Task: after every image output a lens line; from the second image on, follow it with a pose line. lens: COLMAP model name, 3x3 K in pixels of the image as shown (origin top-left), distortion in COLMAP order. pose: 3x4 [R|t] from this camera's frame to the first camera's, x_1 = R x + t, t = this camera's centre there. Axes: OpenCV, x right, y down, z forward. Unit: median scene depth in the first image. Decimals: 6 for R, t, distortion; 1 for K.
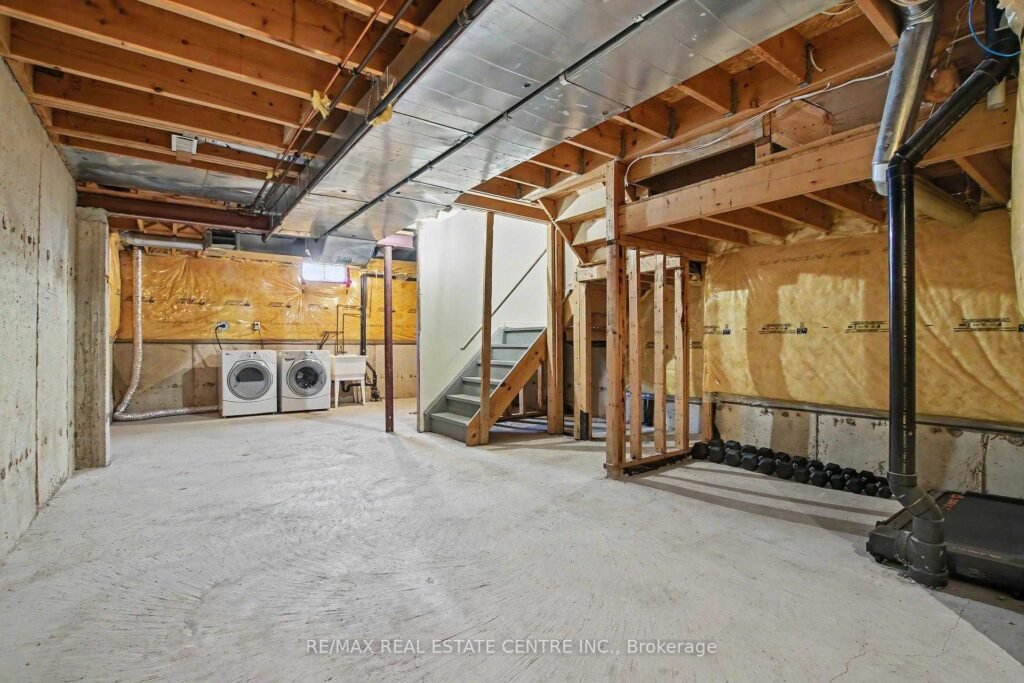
lens RADIAL K [[479.6, 0, 516.2], [0, 479.6, 344.2], [0, 0, 1]] dist [-0.023344, 0.000044]
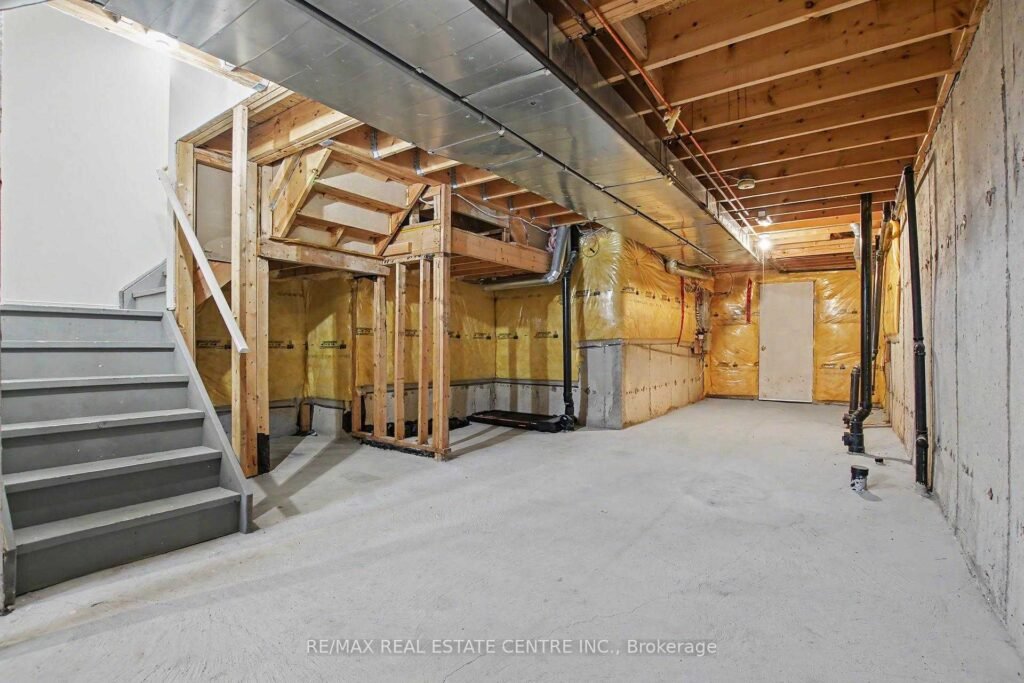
lens RADIAL K [[479.6, 0, 516.2], [0, 479.6, 344.2], [0, 0, 1]] dist [-0.023344, 0.000044]
pose [[-0.314473, 0.003212, 0.949261, -1.110825], [-0.005322, 0.999973, -0.005146, -0.010686], [-0.949251, -0.006670, -0.314448, 1.492314]]
